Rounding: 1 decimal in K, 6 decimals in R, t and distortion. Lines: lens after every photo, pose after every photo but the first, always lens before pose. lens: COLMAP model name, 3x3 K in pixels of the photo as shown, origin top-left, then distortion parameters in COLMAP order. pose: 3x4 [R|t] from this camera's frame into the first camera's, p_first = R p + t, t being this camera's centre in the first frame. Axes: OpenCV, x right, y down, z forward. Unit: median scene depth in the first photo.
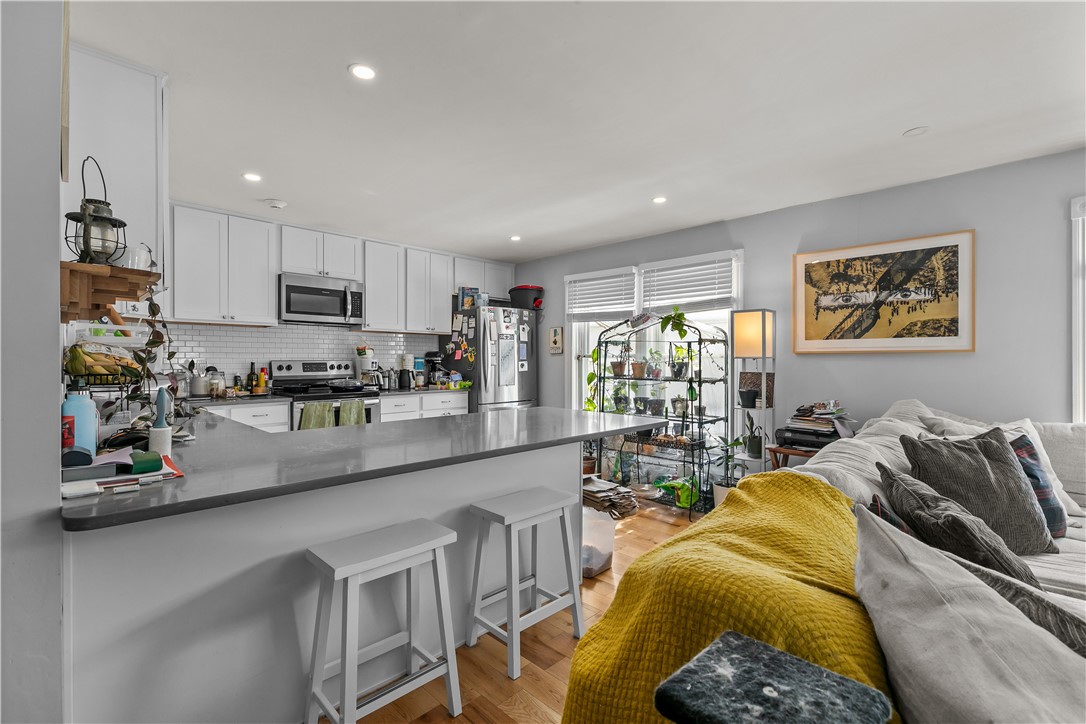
lens RADIAL K [[495.4, 0, 547.2], [0, 495.4, 361.6], [0, 0, 1]] dist [0.010136, -0.004615]
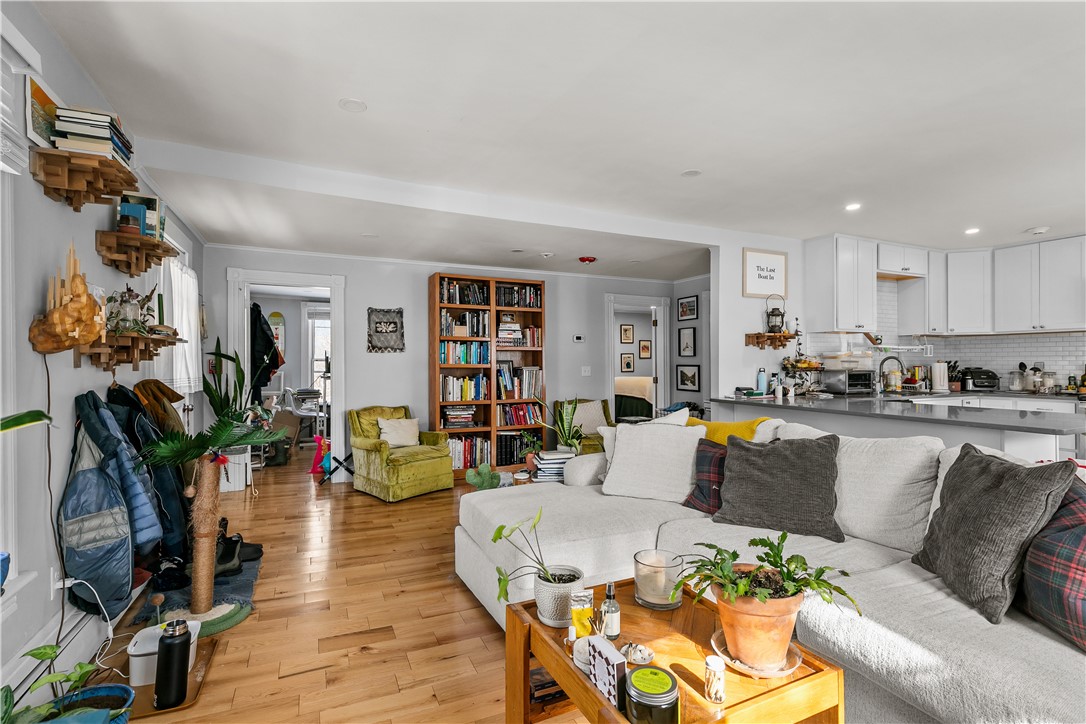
lens RADIAL K [[495.4, 0, 539.9], [0, 495.4, 361.0], [0, 0, 1]] dist [0.010136, -0.004615]
pose [[-0.357037, -0.002376, -0.934087, 0.827617], [-0.003065, 0.999994, -0.001372, -0.000975], [0.934085, 0.002373, -0.357042, 0.272446]]
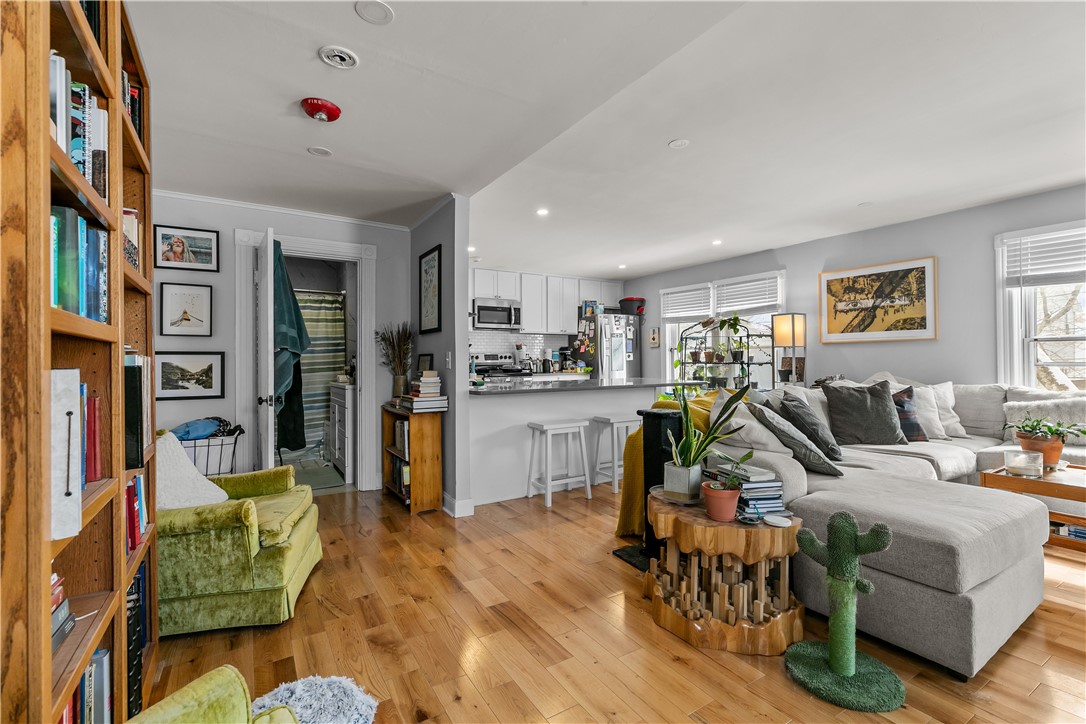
lens RADIAL K [[495.4, 0, 547.0], [0, 495.4, 355.8], [0, 0, 1]] dist [0.010136, -0.004615]
pose [[0.972166, -0.008581, -0.234134, 0.063788], [0.006109, 0.999918, -0.011279, 0.026220], [0.234212, 0.009535, 0.972139, -0.484770]]
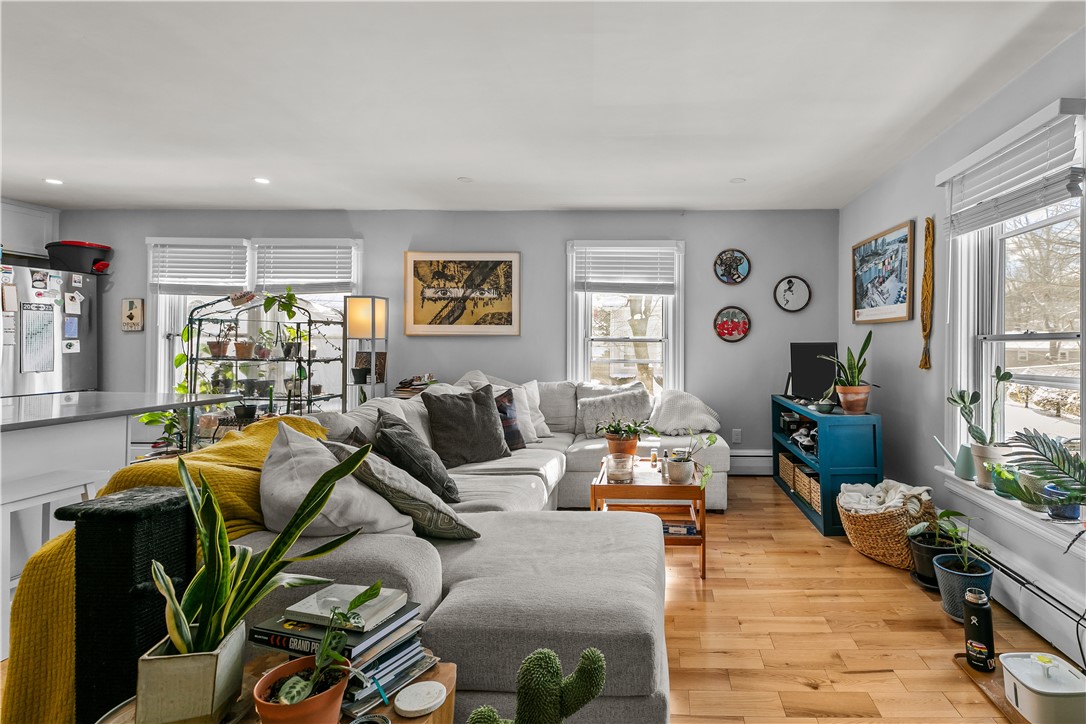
lens RADIAL K [[526.9, 0, 647.7], [0, 526.9, 341.4], [0, 0, 1]] dist [0.005739, -0.001304]
pose [[0.735282, 0.008214, 0.677711, 0.066276], [-0.005699, 0.999966, -0.005937, 0.001599], [-0.677737, 0.000503, 0.735304, -0.266491]]
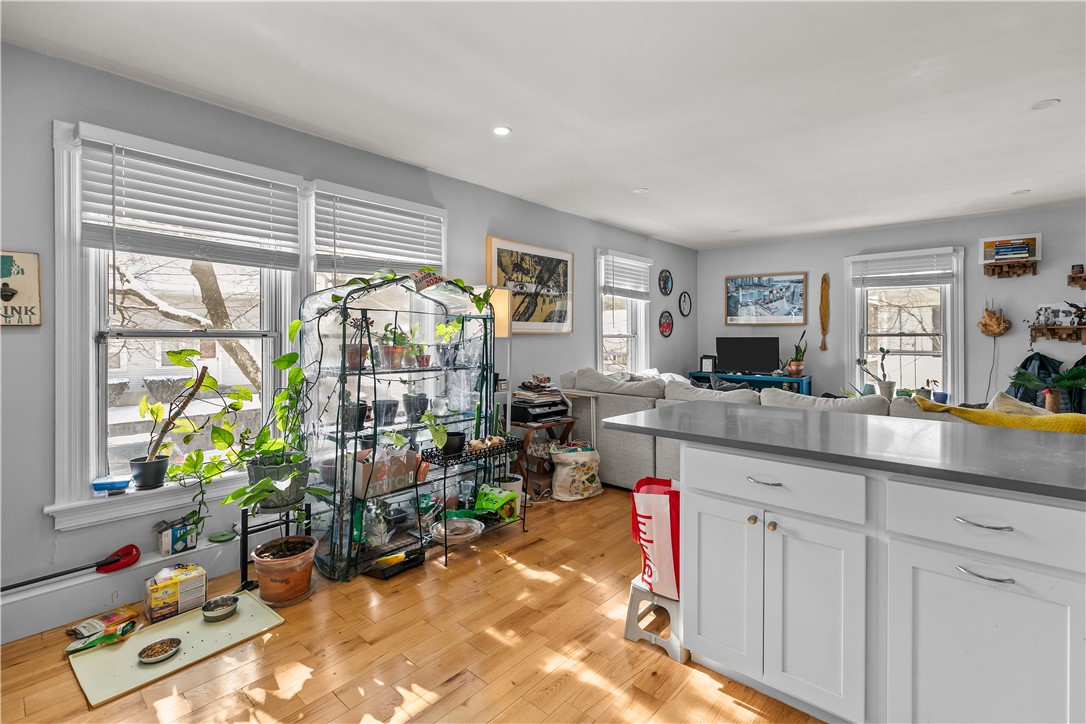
lens RADIAL K [[495.4, 0, 547.1], [0, 495.4, 336.0], [0, 0, 1]] dist [0.010136, -0.004615]
pose [[-0.057421, -0.001702, 0.998349, -0.455851], [0.003461, 0.999992, 0.001904, -0.011139], [-0.998344, 0.003564, -0.057415, 0.826595]]
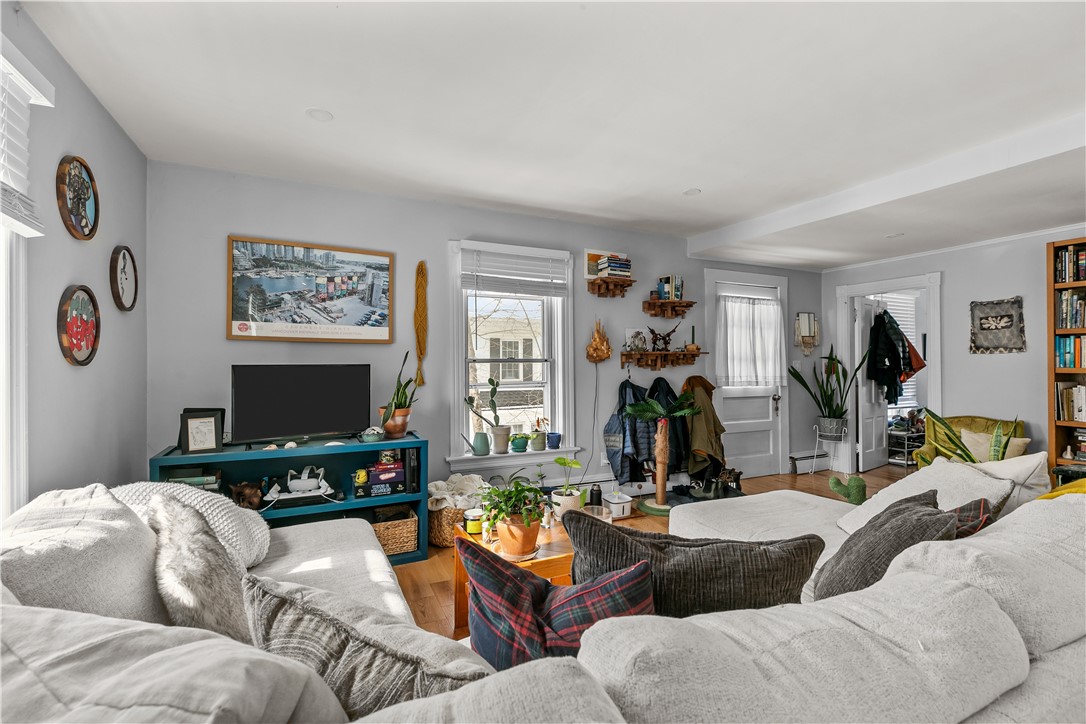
lens RADIAL K [[485.7, 0, 553.2], [0, 485.7, 360.2], [0, 0, 1]] dist [0.011455, -0.003360]
pose [[-0.943346, 0.001998, 0.331804, 0.360522], [0.001273, 0.999996, -0.002403, -0.006968], [-0.331807, -0.001845, -0.943345, 0.692385]]
